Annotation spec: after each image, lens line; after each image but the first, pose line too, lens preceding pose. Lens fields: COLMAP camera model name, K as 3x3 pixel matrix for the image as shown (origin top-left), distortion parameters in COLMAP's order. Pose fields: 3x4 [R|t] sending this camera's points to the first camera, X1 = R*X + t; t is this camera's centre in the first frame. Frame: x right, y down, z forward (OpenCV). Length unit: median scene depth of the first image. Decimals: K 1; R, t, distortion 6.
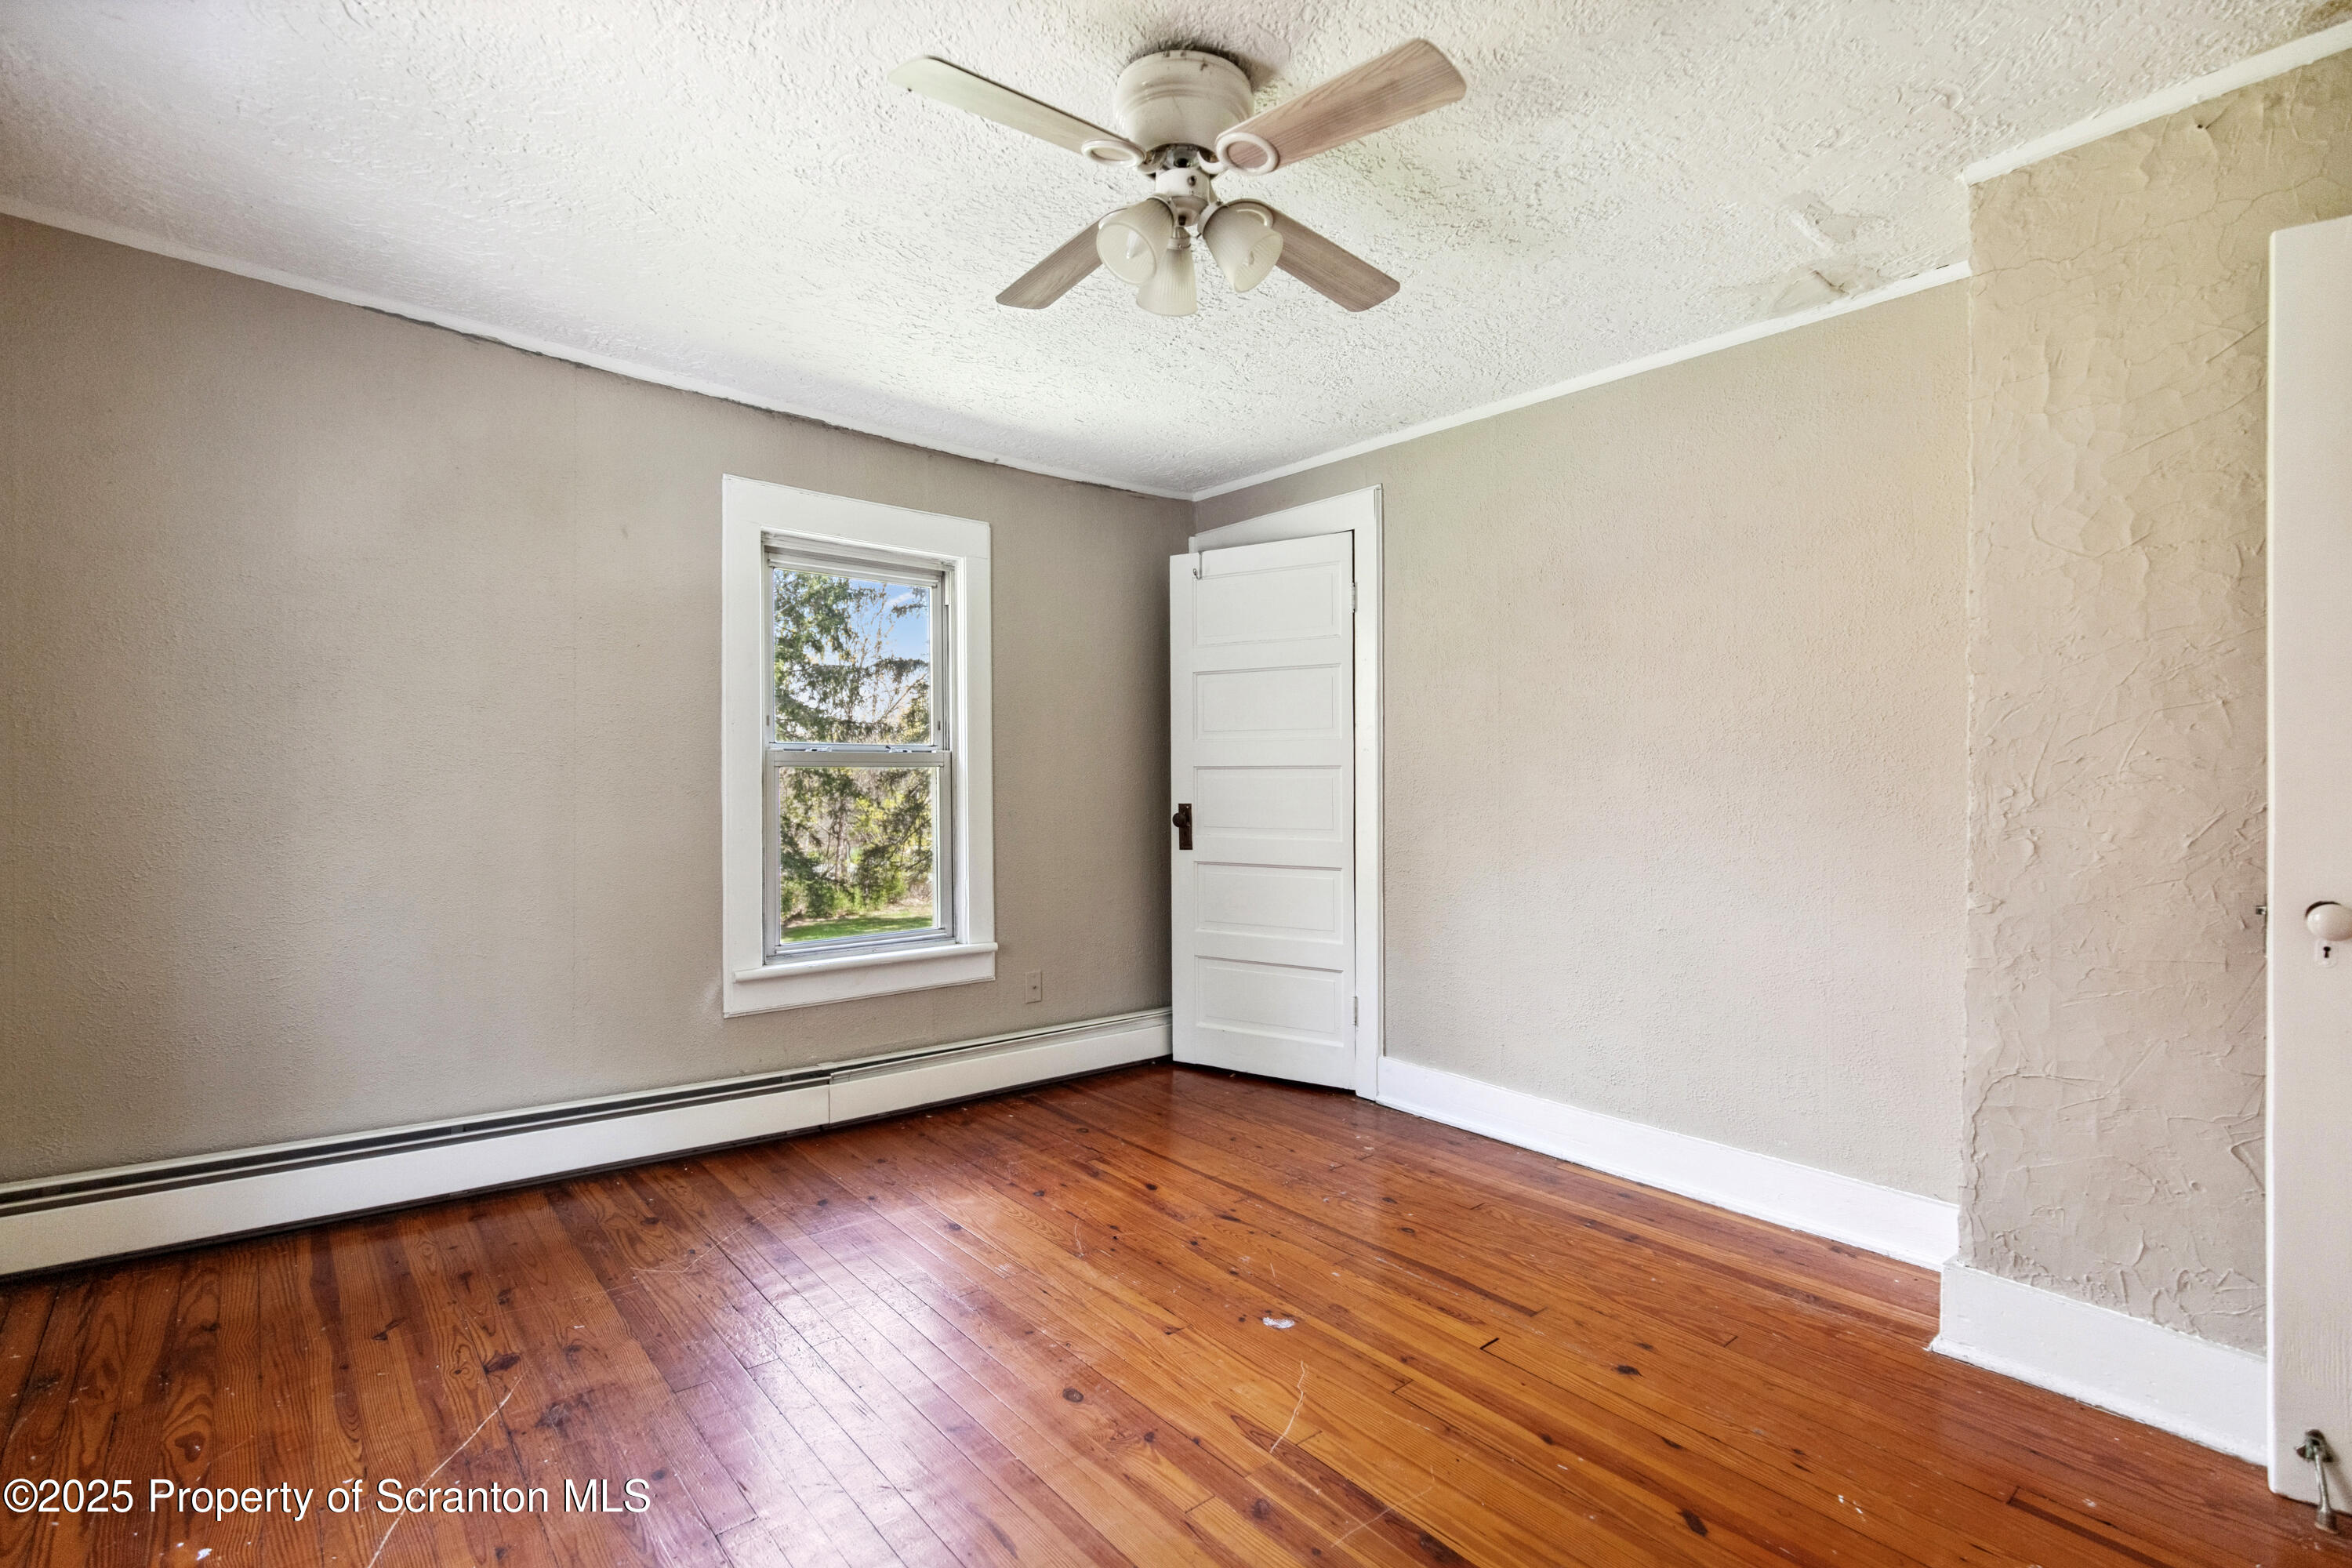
lens RADIAL K [[1109.8, 0, 1143.9], [0, 1109.8, 763.0], [0, 0, 1]] dist [0.005933, -0.000143]
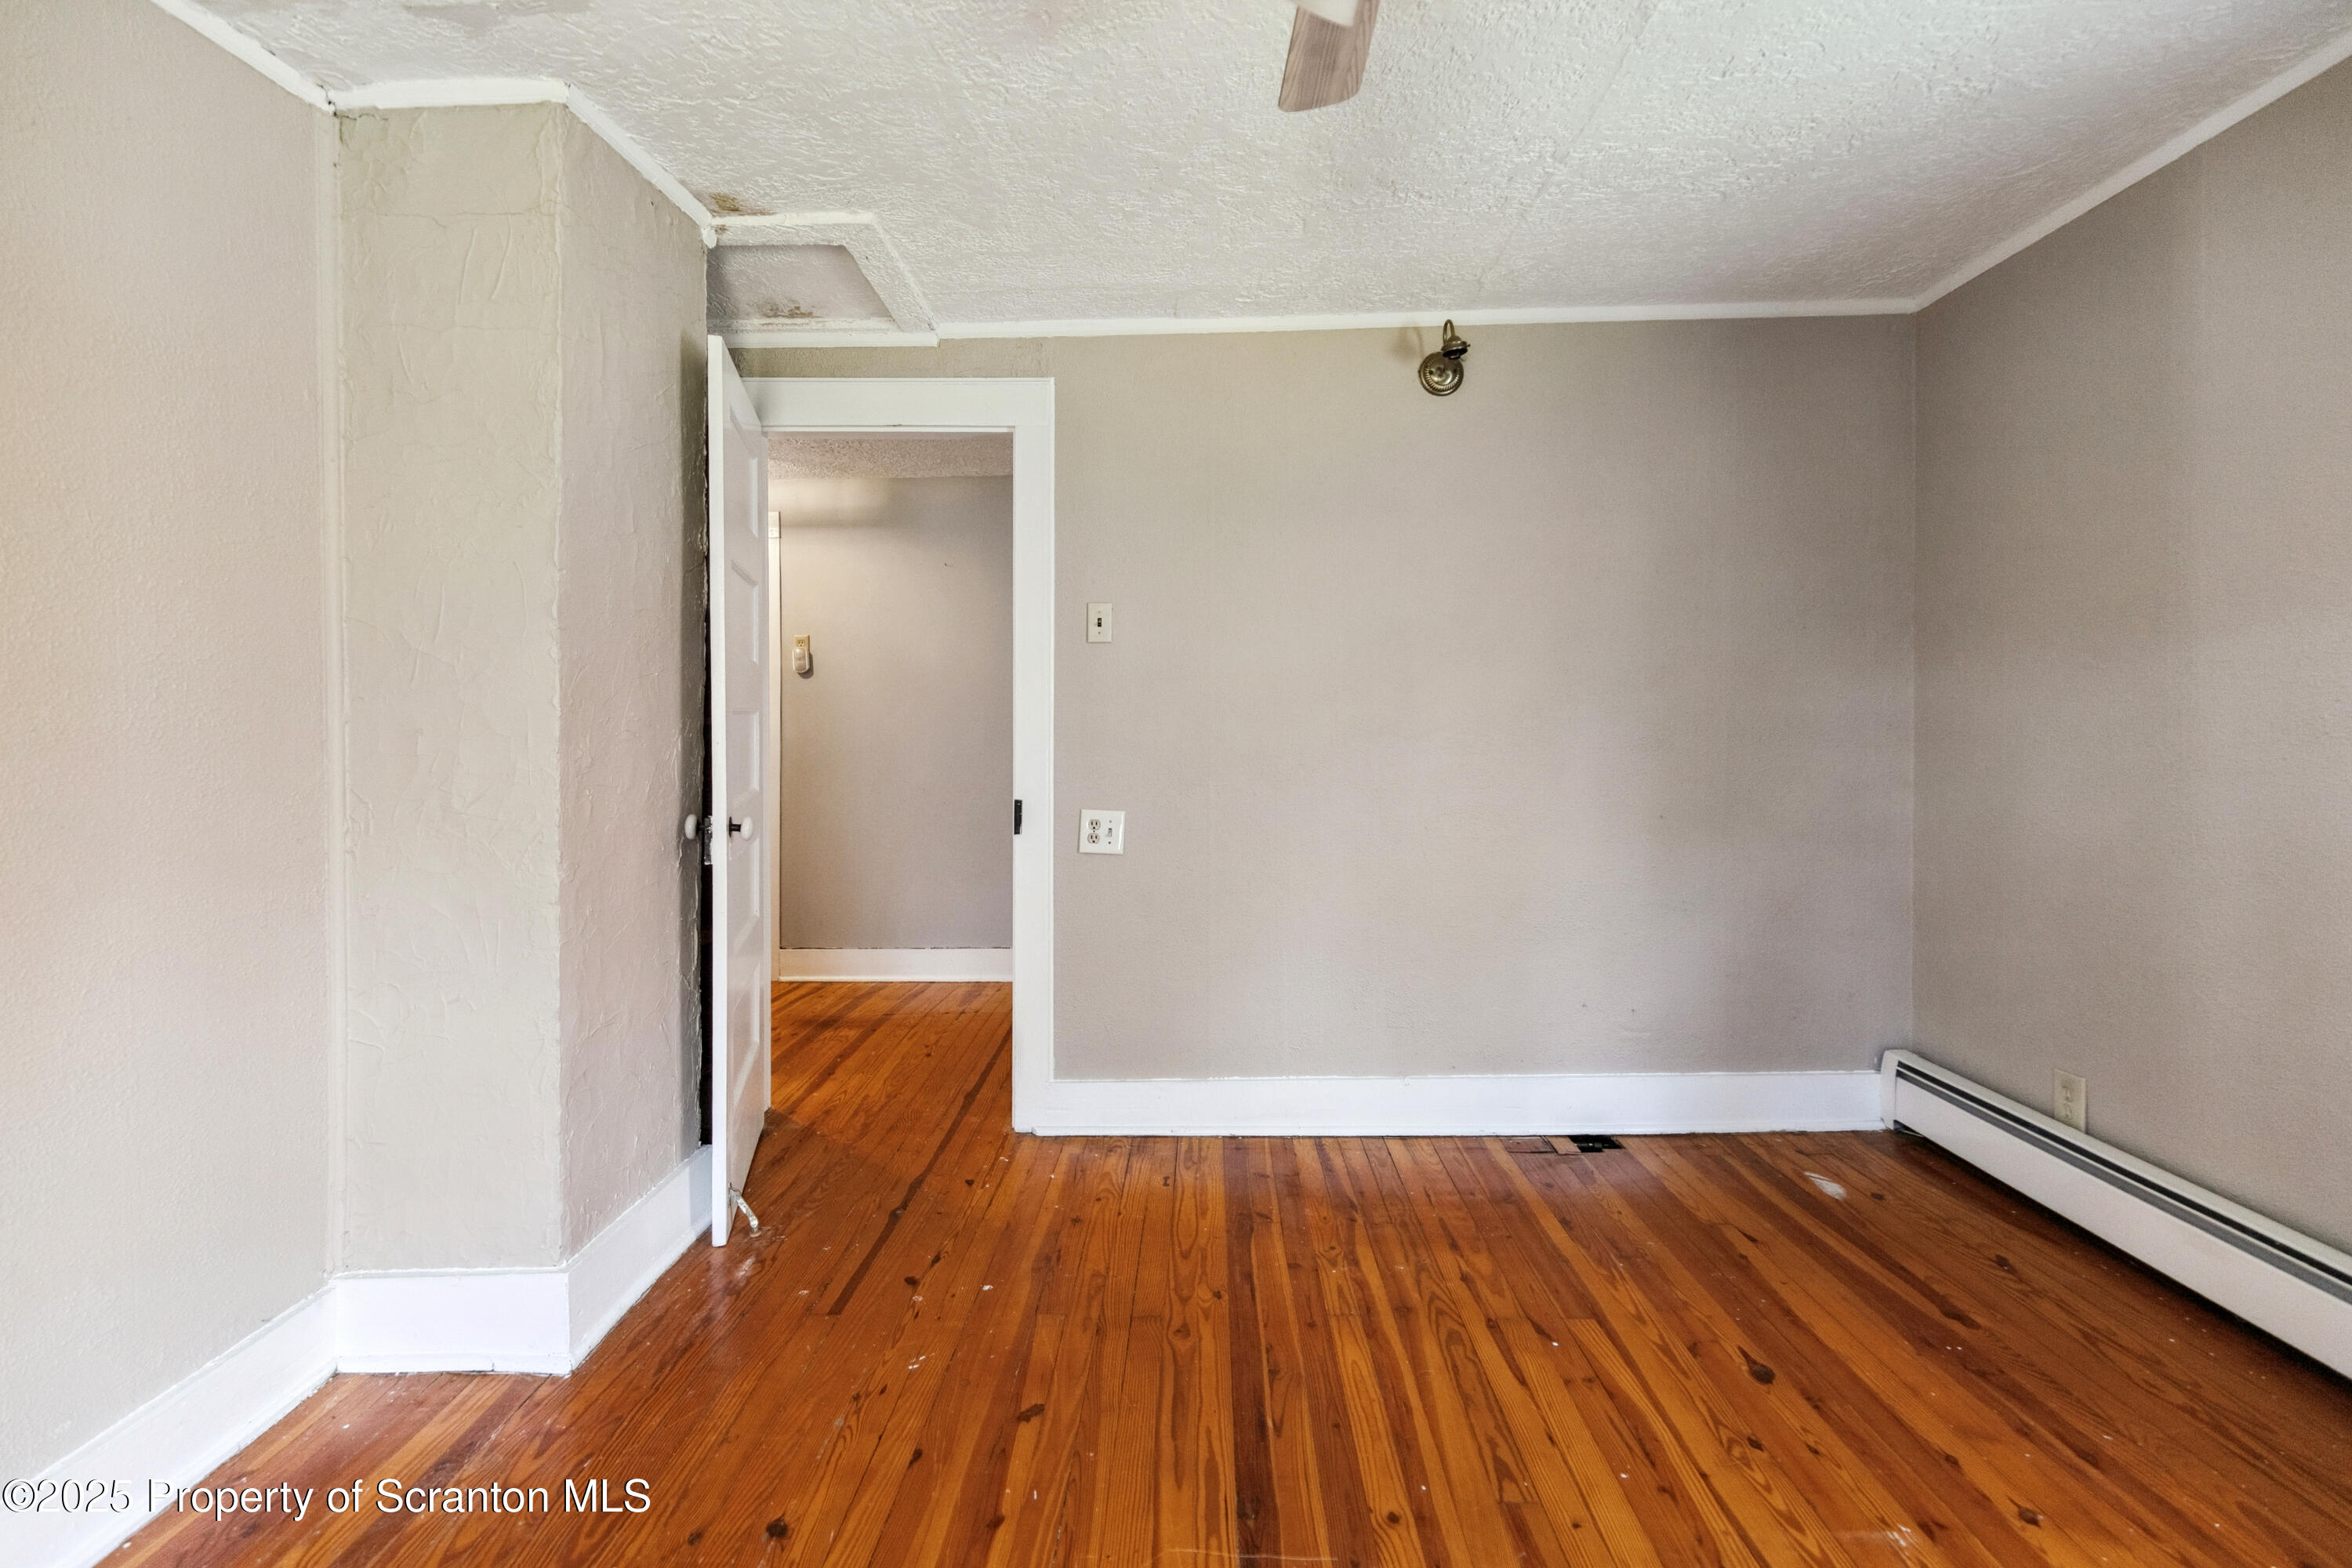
lens RADIAL K [[1109.8, 0, 1176.3], [0, 1109.8, 723.5], [0, 0, 1]] dist [0.005933, -0.000143]
pose [[-0.767999, -0.000717, 0.640450, -0.246494], [0.010955, 0.999838, 0.014256, -0.008302], [-0.640357, 0.017965, -0.767867, 1.349546]]
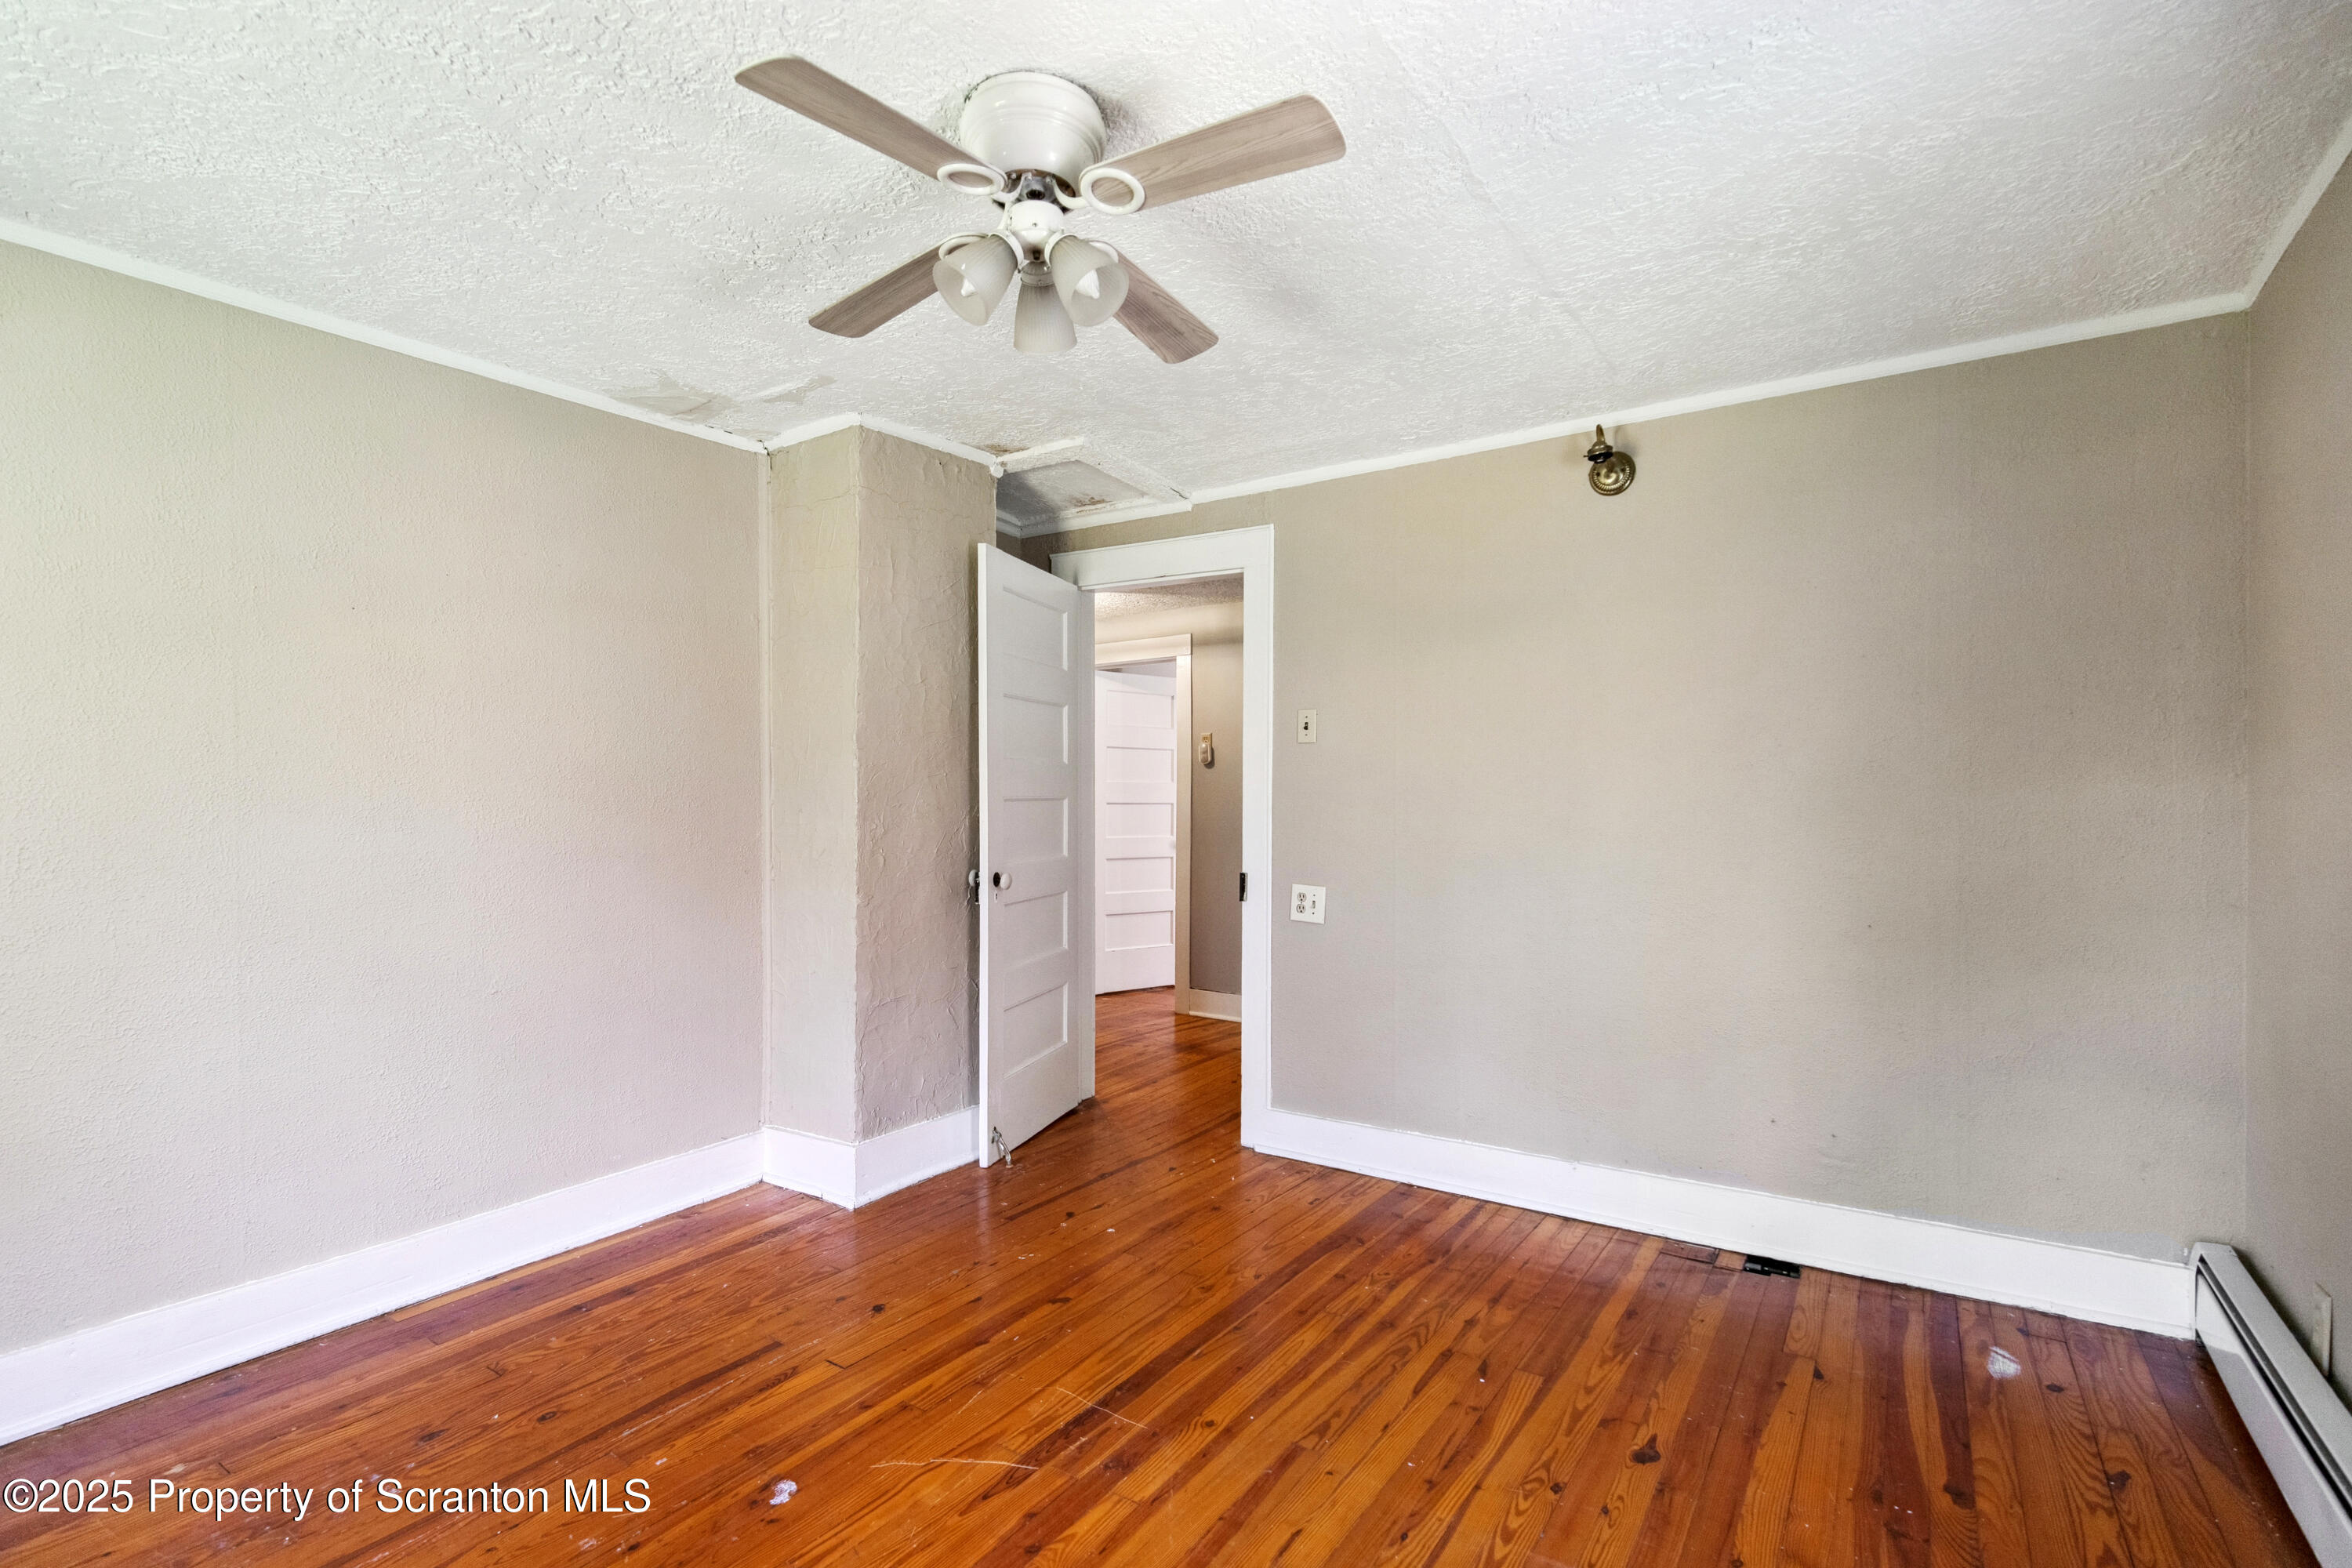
lens RADIAL K [[1109.8, 0, 1169.8], [0, 1109.8, 797.2], [0, 0, 1]] dist [0.005933, -0.000143]
pose [[-0.299088, -0.004595, 0.954215, -0.795970], [0.002702, 0.999980, 0.005662, -0.021042], [-0.954222, 0.004272, -0.299069, 1.021065]]
